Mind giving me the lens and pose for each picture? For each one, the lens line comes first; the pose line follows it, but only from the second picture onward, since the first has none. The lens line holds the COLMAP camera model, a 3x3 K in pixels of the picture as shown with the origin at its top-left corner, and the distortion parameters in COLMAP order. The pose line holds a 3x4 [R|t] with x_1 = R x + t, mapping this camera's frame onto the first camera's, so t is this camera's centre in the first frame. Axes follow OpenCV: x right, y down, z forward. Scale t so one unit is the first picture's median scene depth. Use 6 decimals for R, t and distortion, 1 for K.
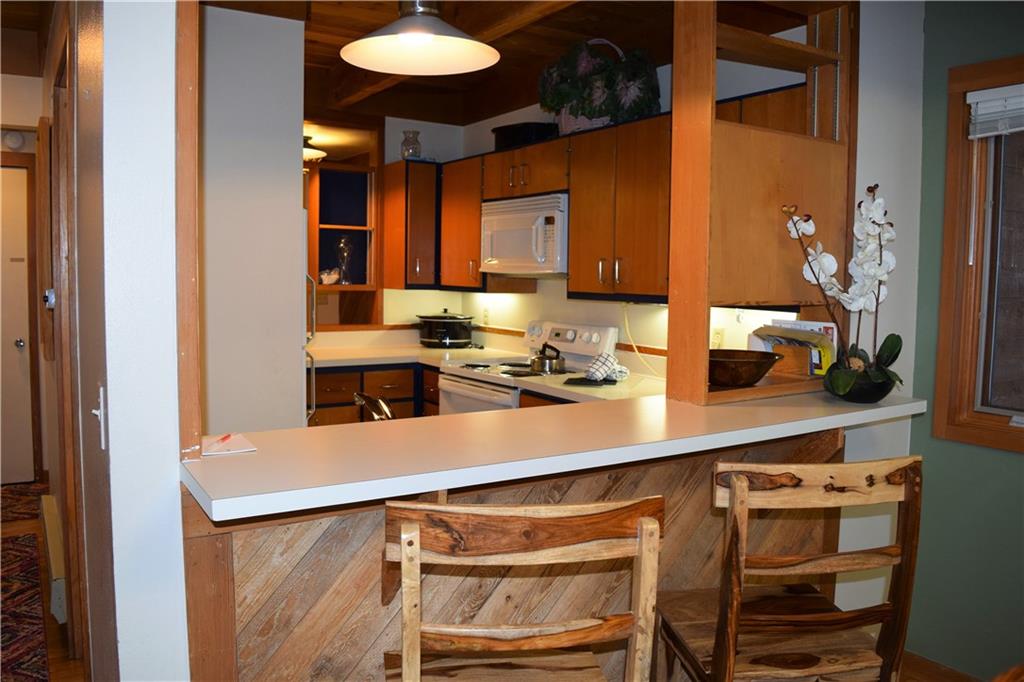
lens RADIAL K [[804.6, 0, 512.0], [0, 804.6, 341.0], [0, 0, 1]] dist [-0.089775, 0.006988]
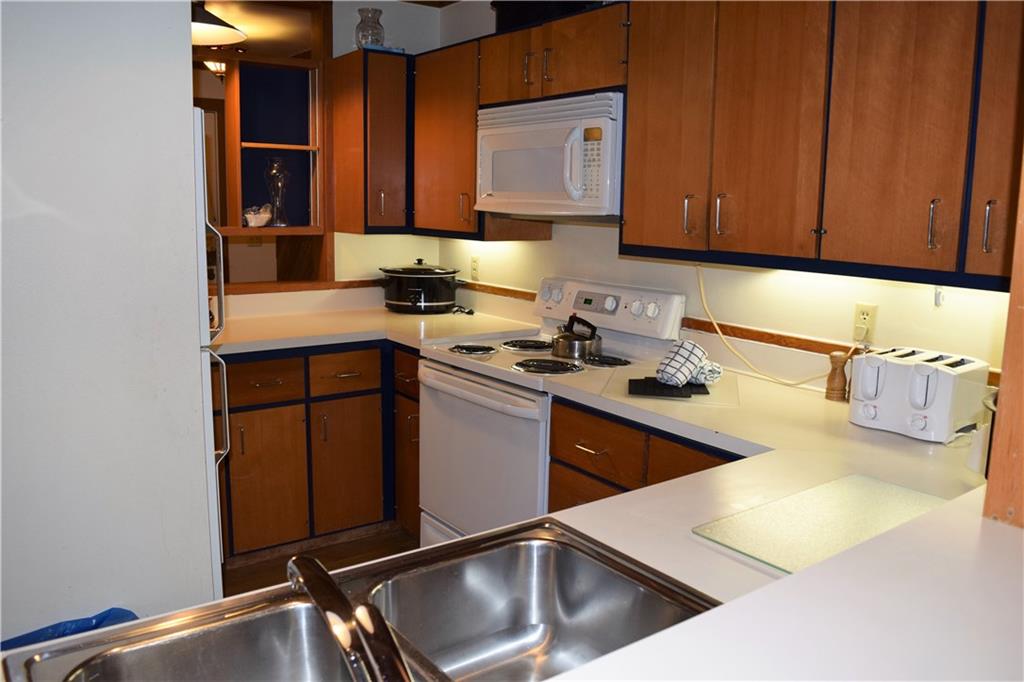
lens RADIAL K [[804.6, 0, 512.0], [0, 804.6, 341.0], [0, 0, 1]] dist [-0.089775, 0.006988]
pose [[0.997873, -0.008888, 0.064572, -0.053096], [0.003145, 0.996071, 0.088498, -0.034567], [-0.065105, -0.088107, 0.993981, 0.295164]]
